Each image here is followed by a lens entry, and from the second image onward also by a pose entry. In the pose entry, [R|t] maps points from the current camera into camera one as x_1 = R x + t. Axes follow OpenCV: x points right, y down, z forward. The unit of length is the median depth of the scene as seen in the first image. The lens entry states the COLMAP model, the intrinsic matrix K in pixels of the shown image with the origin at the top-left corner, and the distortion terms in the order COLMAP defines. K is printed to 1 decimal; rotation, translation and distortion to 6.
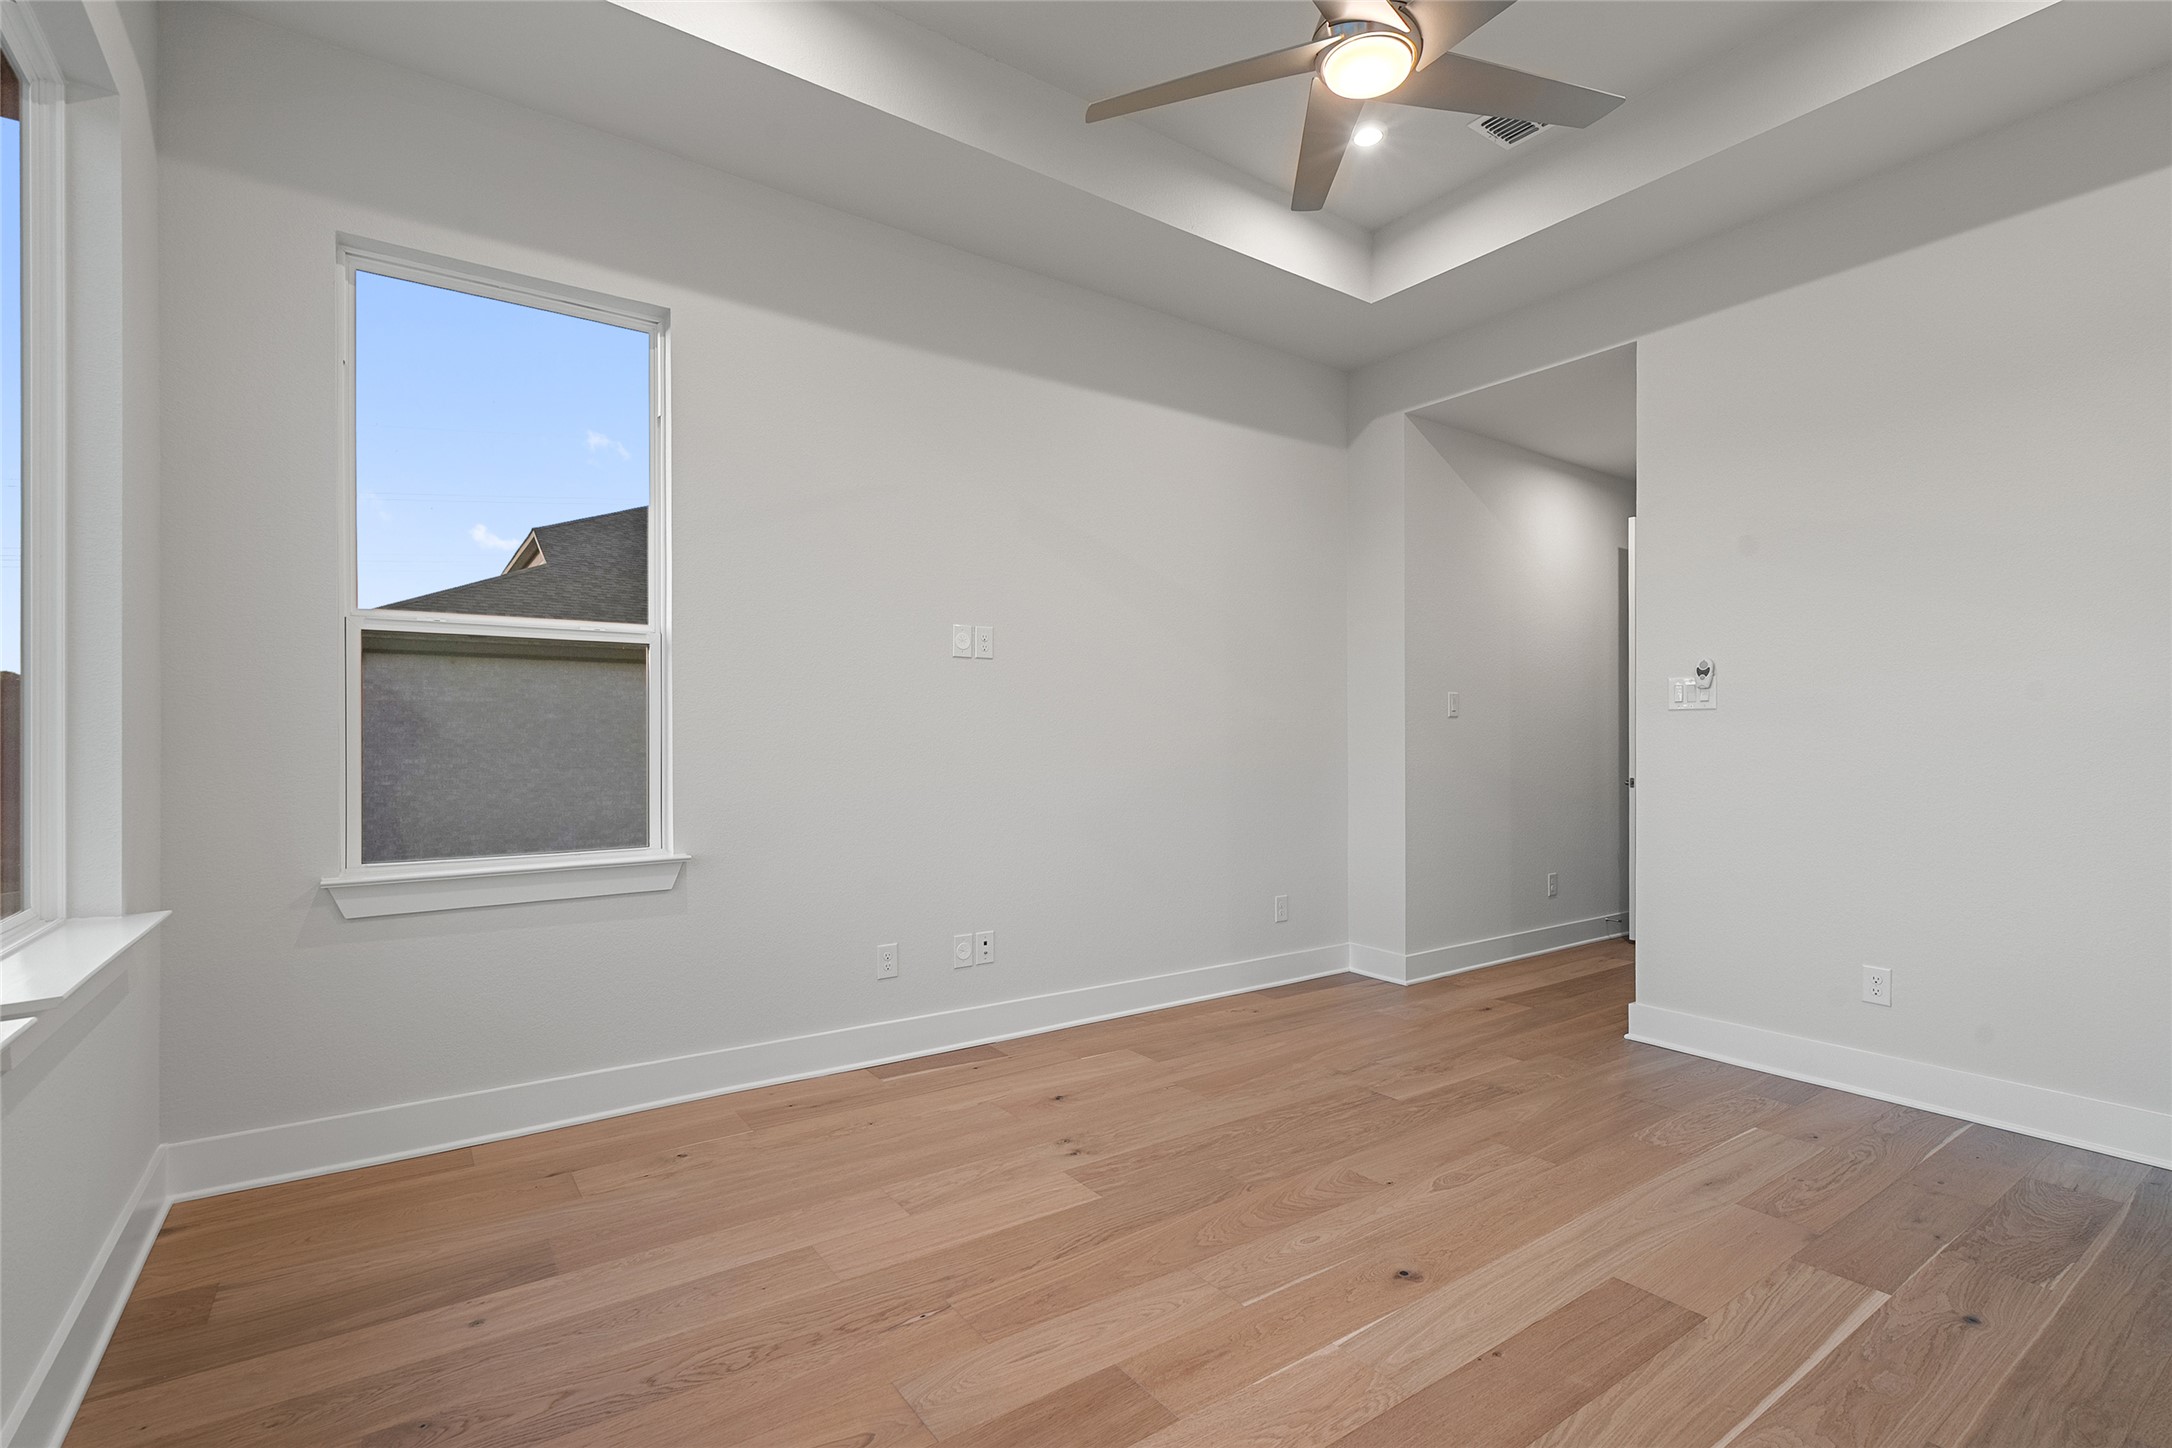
lens RADIAL K [[1008.2, 0, 1046.2], [0, 1008.2, 740.9], [0, 0, 1]] dist [-0.003914, 0.001145]
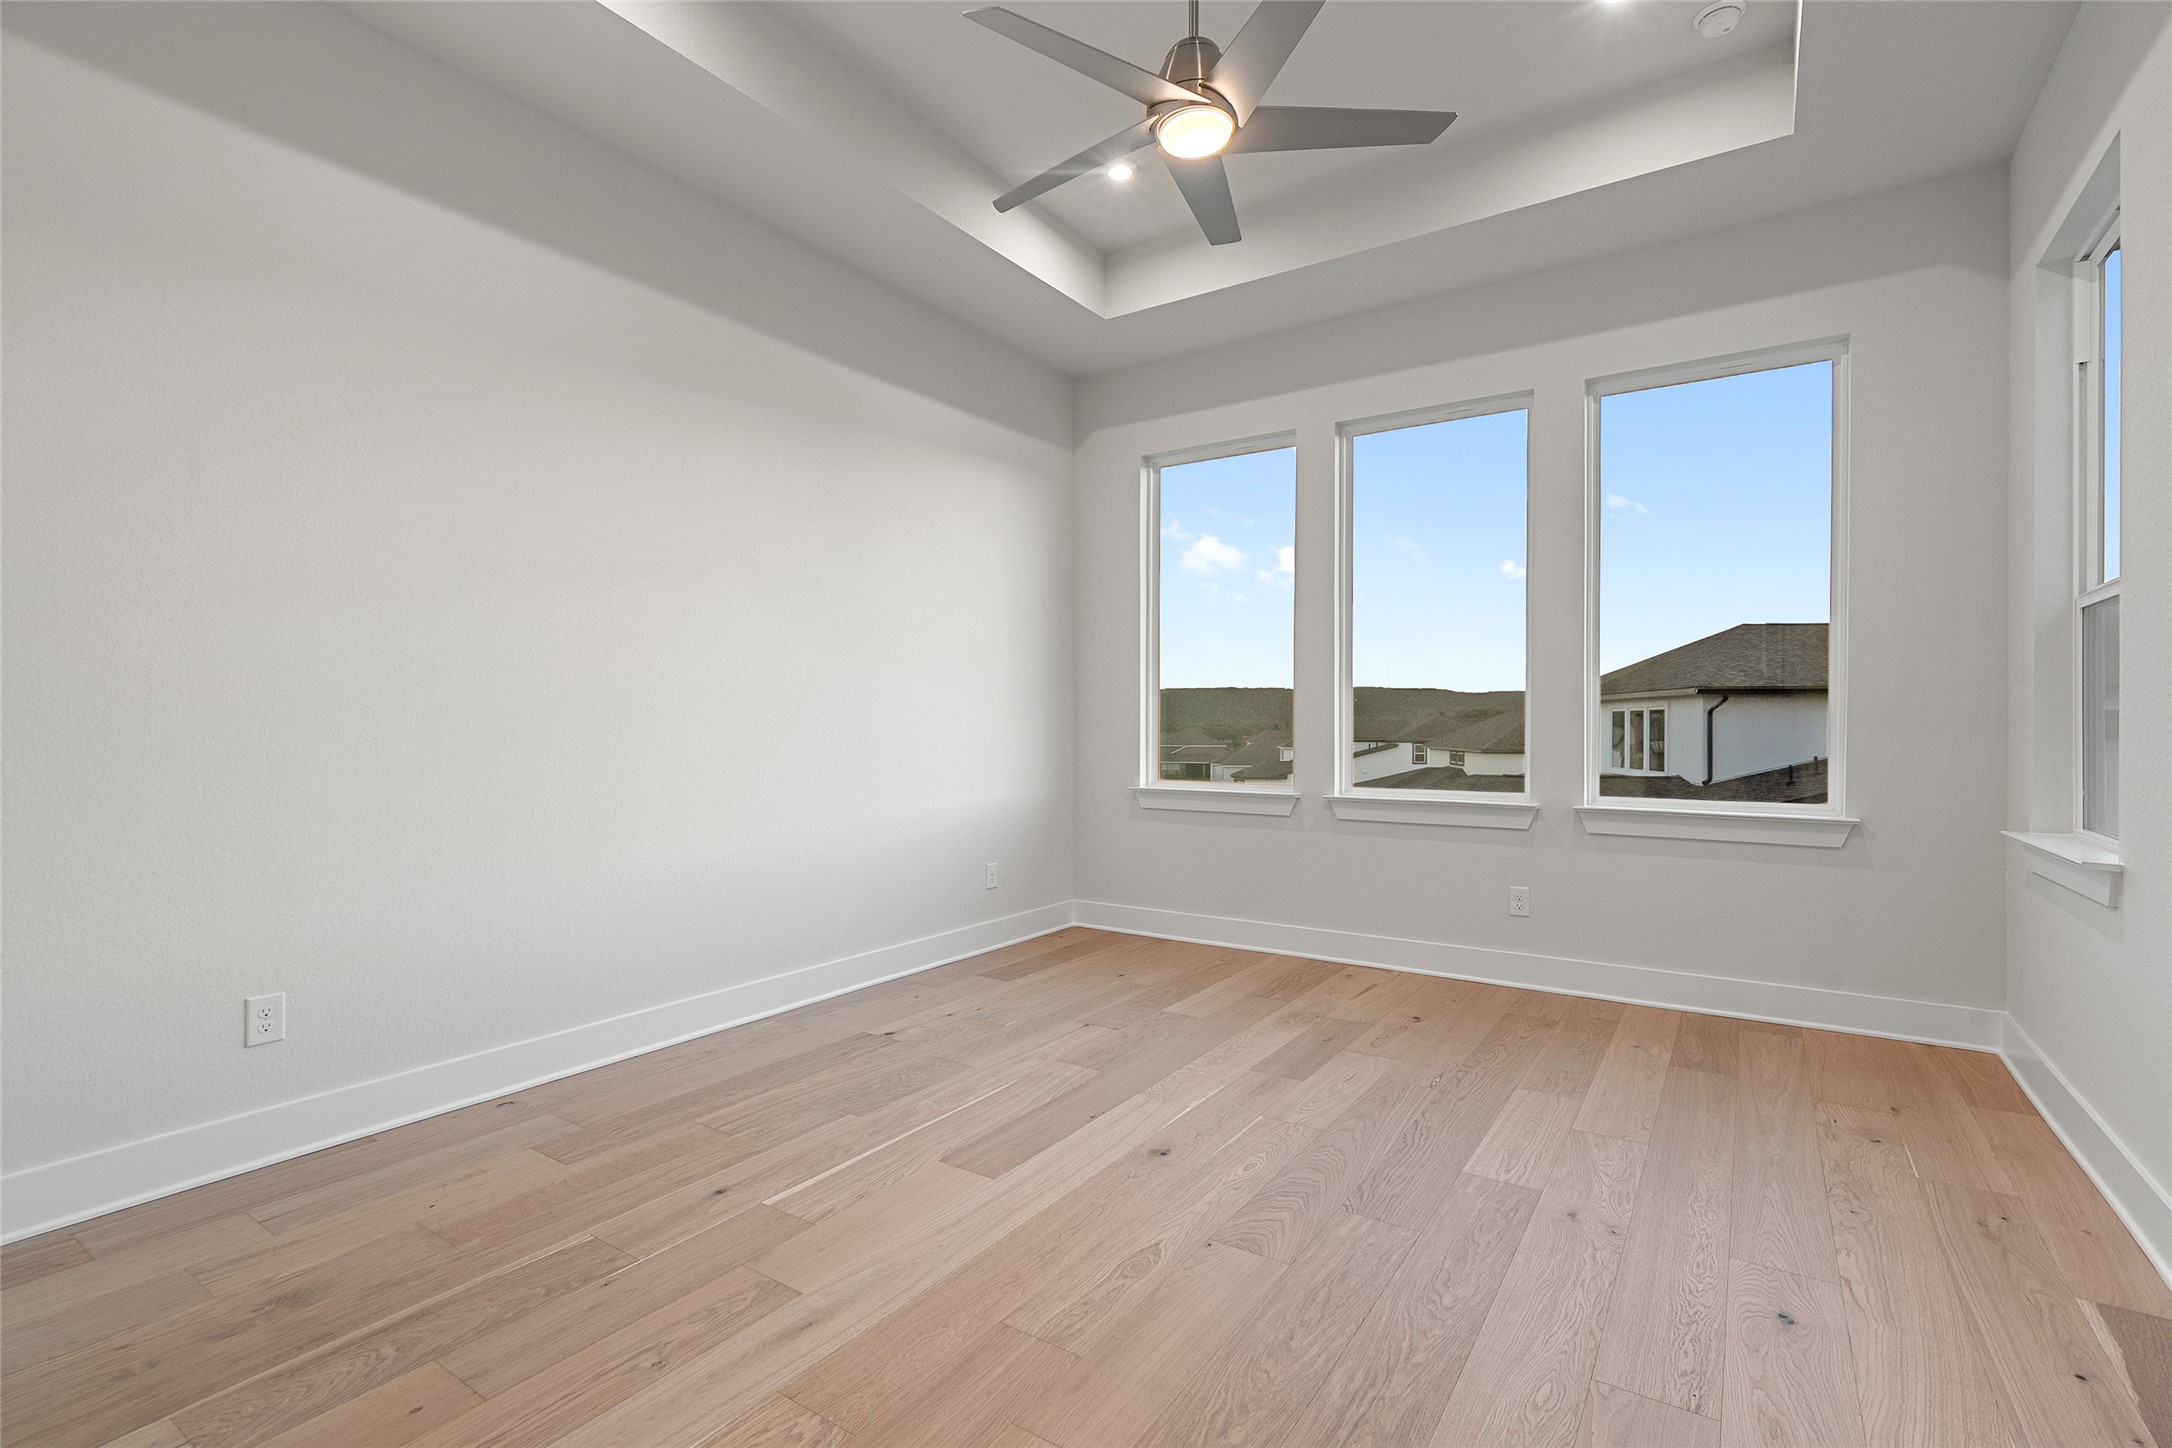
lens RADIAL K [[1008.2, 0, 1080.5], [0, 1008.2, 727.6], [0, 0, 1]] dist [-0.003914, 0.001145]
pose [[-0.923600, -0.001291, -0.383356, 0.848162], [-0.002903, 0.999989, 0.003625, 0.025121], [0.383348, 0.004461, -0.923593, 1.936887]]
